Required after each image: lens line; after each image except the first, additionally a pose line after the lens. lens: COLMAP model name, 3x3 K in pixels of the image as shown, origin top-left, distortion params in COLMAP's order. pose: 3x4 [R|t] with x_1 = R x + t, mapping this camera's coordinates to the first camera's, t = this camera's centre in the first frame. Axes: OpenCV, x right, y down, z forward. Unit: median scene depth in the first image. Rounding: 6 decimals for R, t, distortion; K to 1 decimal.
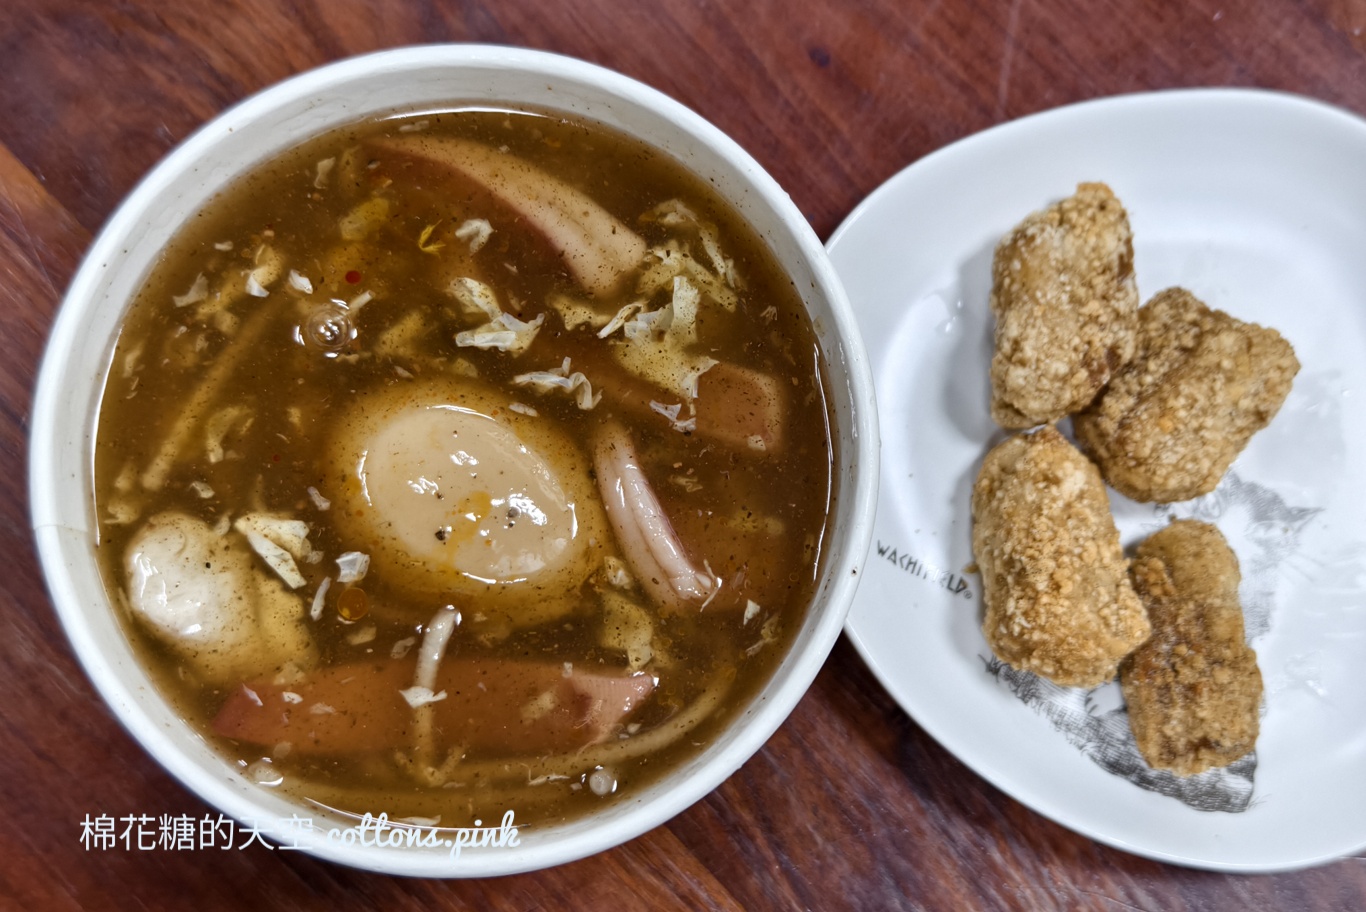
lens RADIAL K [[1796.2, 0, 683.0], [0, 1796.2, 456.0], [0, 0, 1]] dist [0.244637, -2.047126]
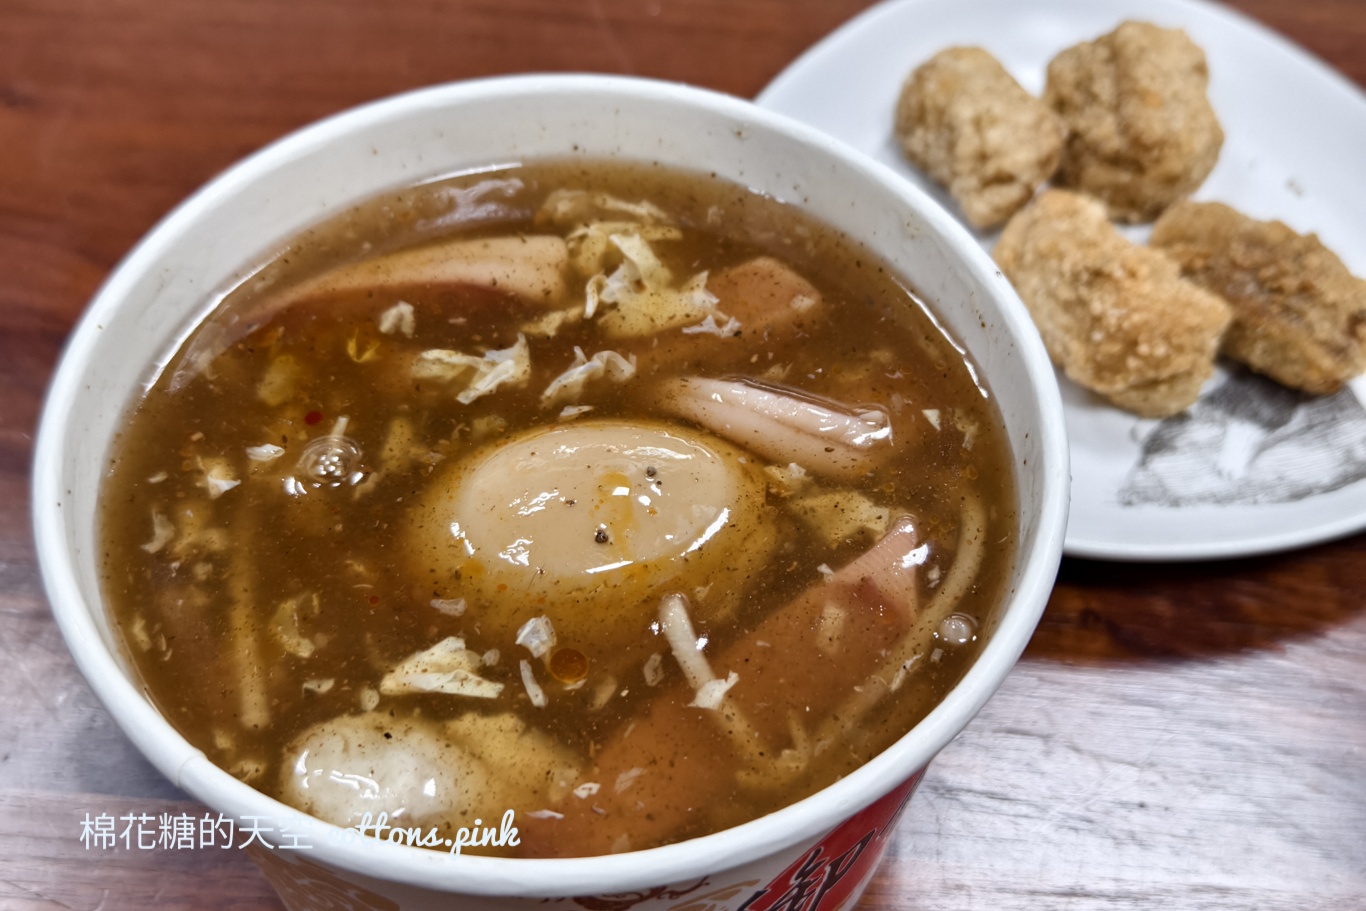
lens RADIAL K [[1796.2, 0, 683.0], [0, 1796.2, 455.5], [0, 0, 1]] dist [0.244637, -2.047126]
pose [[0.759589, -0.539067, 0.363911, -0.367757], [0.643296, 0.705172, -0.298165, 0.272790], [-0.095889, 0.460586, 0.882421, 0.258551]]
